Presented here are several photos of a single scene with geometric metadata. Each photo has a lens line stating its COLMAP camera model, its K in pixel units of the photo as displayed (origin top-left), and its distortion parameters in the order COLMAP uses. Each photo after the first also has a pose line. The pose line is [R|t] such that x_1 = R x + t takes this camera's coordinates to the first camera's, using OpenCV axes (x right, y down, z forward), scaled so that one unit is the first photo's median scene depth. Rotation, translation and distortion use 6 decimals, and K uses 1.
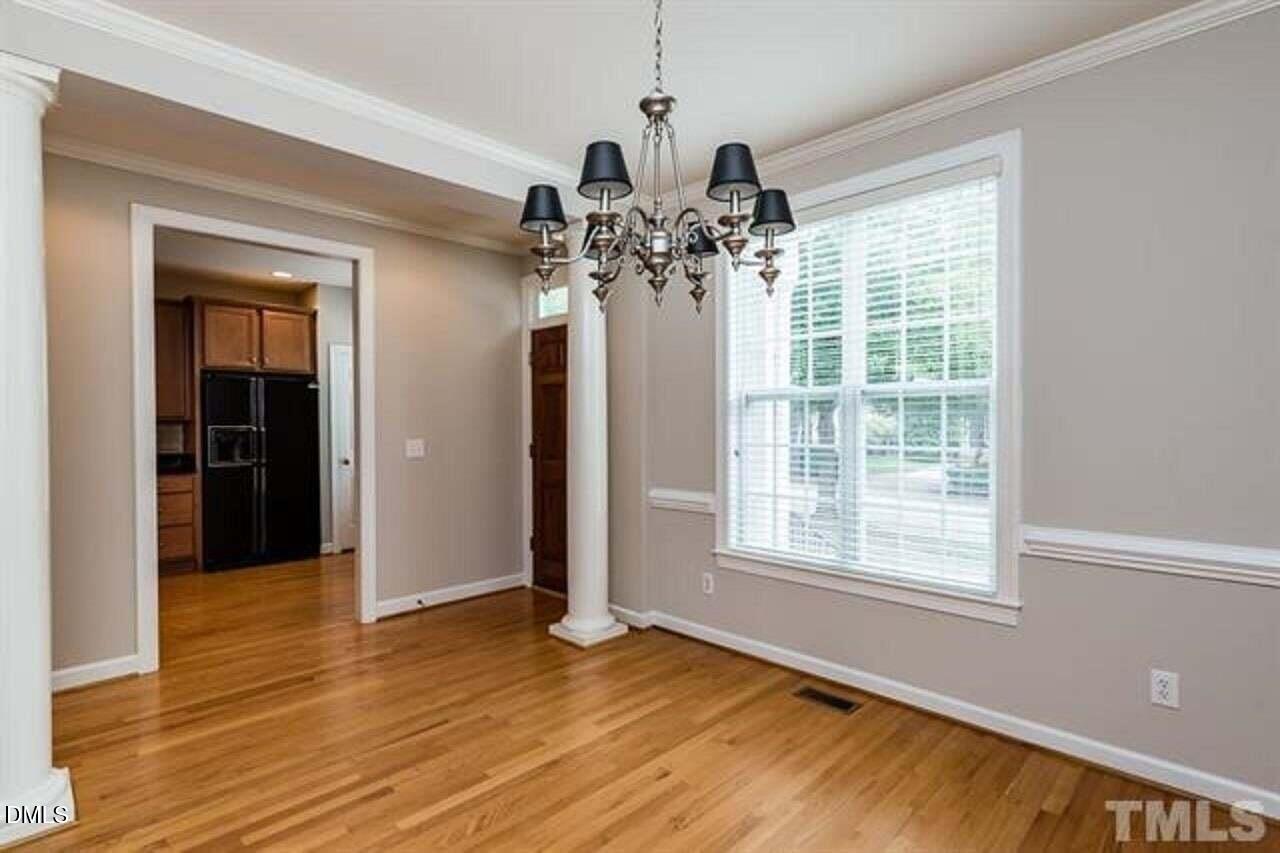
lens RADIAL K [[624.6, 0, 646.2], [0, 624.6, 426.4], [0, 0, 1]] dist [0.001293, 0.000194]
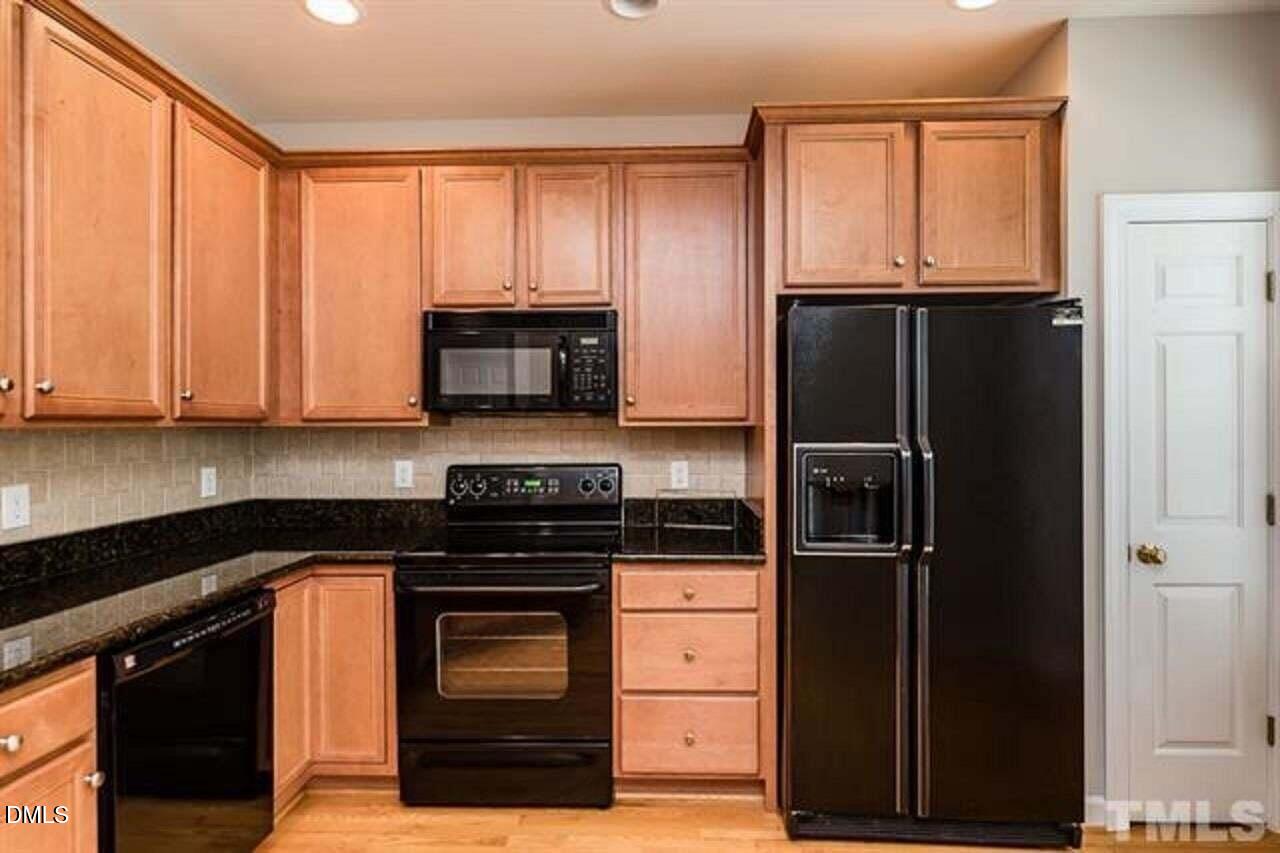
lens RADIAL K [[646.0, 0, 649.9], [0, 646.0, 427.2], [0, 0, 1]] dist [0.000305, 0.000685]
pose [[0.677868, 0.003286, -0.735176, -0.452326], [-0.006611, 0.999977, -0.001626, -0.008888], [0.735153, 0.005963, 0.677874, 0.644455]]
